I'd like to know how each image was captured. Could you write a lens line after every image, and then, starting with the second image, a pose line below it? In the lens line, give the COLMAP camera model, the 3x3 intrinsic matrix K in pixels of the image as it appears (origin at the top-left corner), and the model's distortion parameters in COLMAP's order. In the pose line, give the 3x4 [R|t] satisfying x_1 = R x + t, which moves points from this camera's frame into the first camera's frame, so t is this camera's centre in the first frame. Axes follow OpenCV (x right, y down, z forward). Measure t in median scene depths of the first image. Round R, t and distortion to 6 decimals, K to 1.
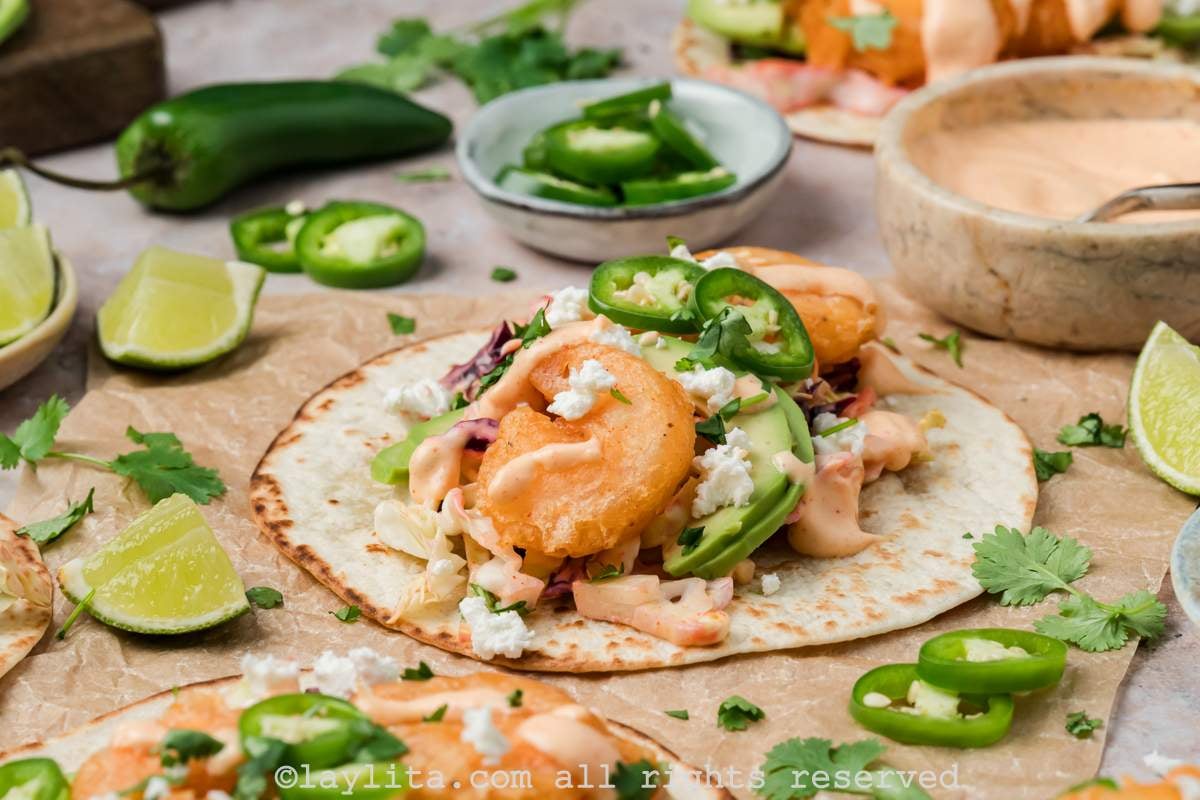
lens RADIAL K [[5281.3, 0, 574.5], [0, 5281.3, 395.4], [0, 0, 1]] dist [0.140056, 0.000000]
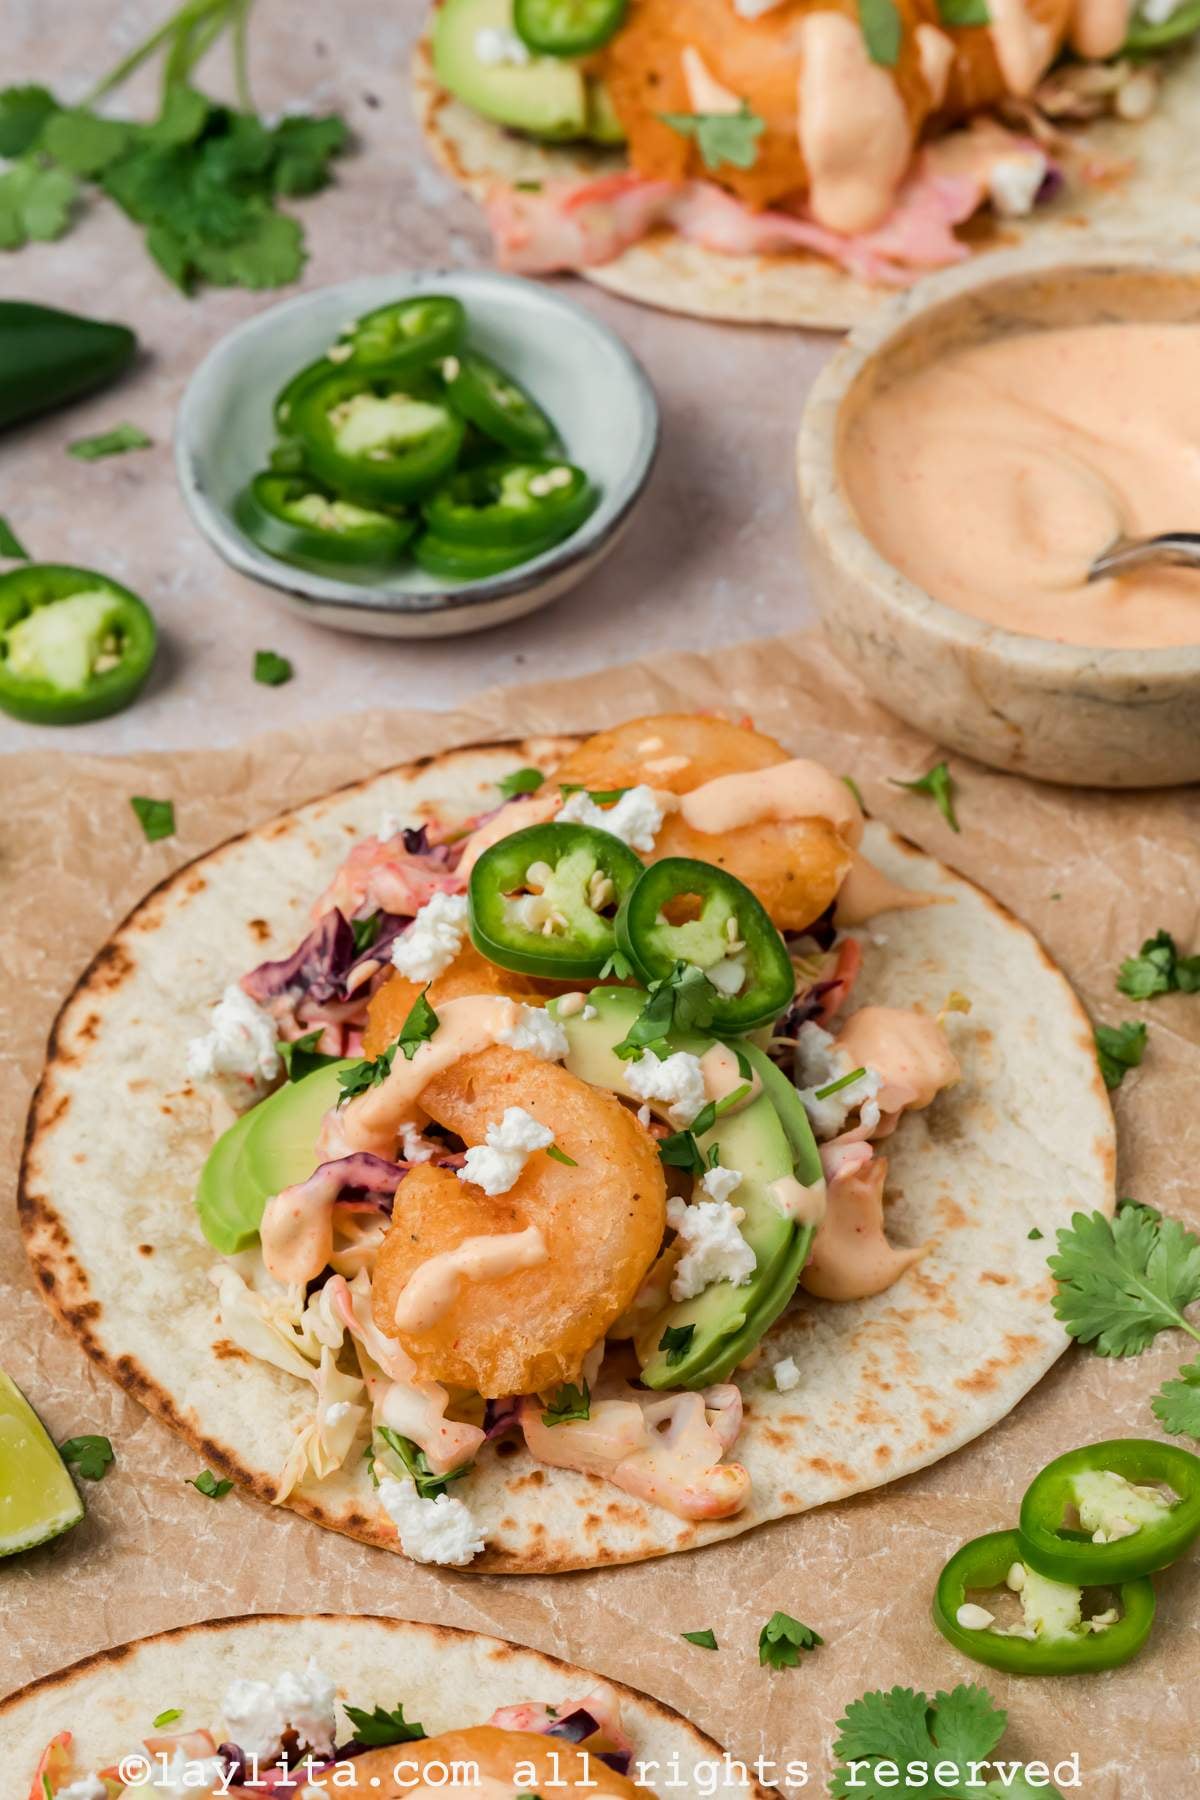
lens RADIAL K [[7921.9, 0, 607.8], [0, 7921.9, 897.1], [0, 0, 1]] dist [0.140056, 0.000000]
pose [[0.988337, -0.115746, 0.098955, -0.085906], [0.074009, 0.933012, 0.352154, -0.403894], [-0.133087, -0.340723, 0.930696, 0.009973]]
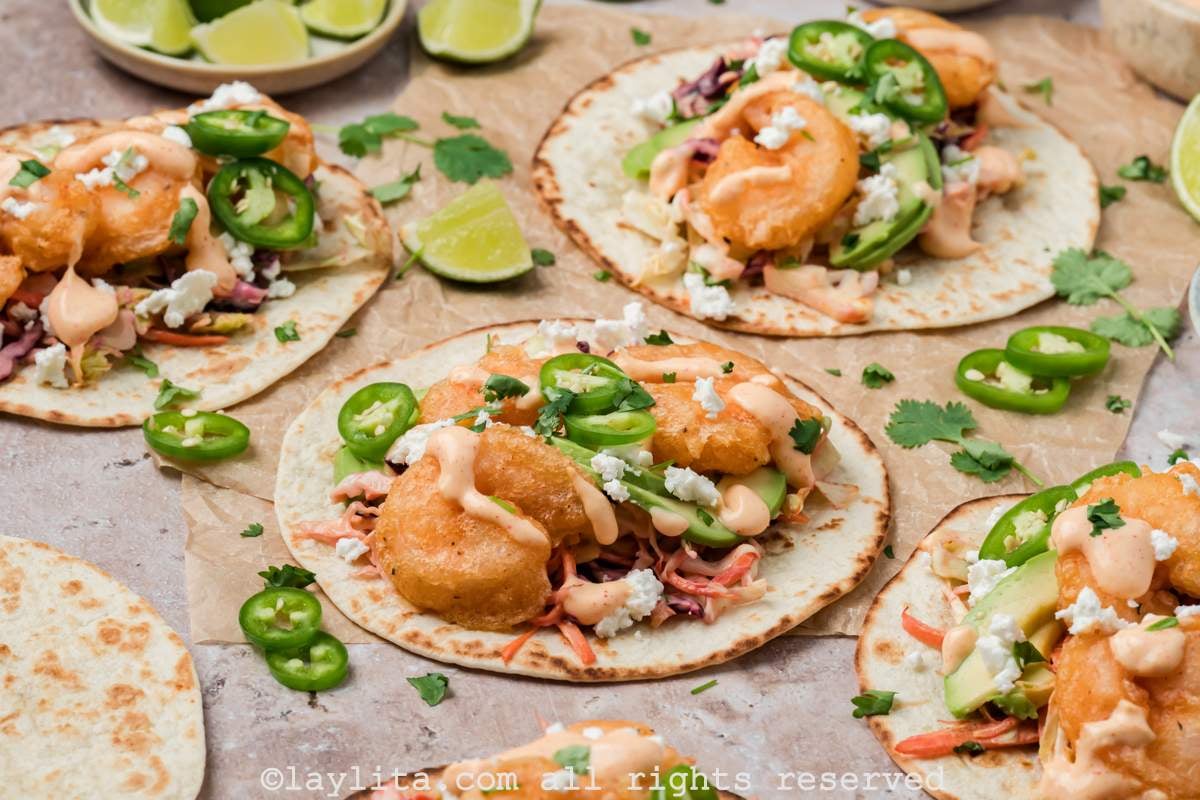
lens RADIAL K [[5281.3, 0, 597.7], [0, 5281.3, 396.2], [0, 0, 1]] dist [0.140056, 0.000000]
pose [[0.997046, 0.076580, 0.005858, -0.048884], [-0.076681, 0.988234, 0.132340, -0.110424], [0.004346, -0.132398, 0.991187, -0.387669]]
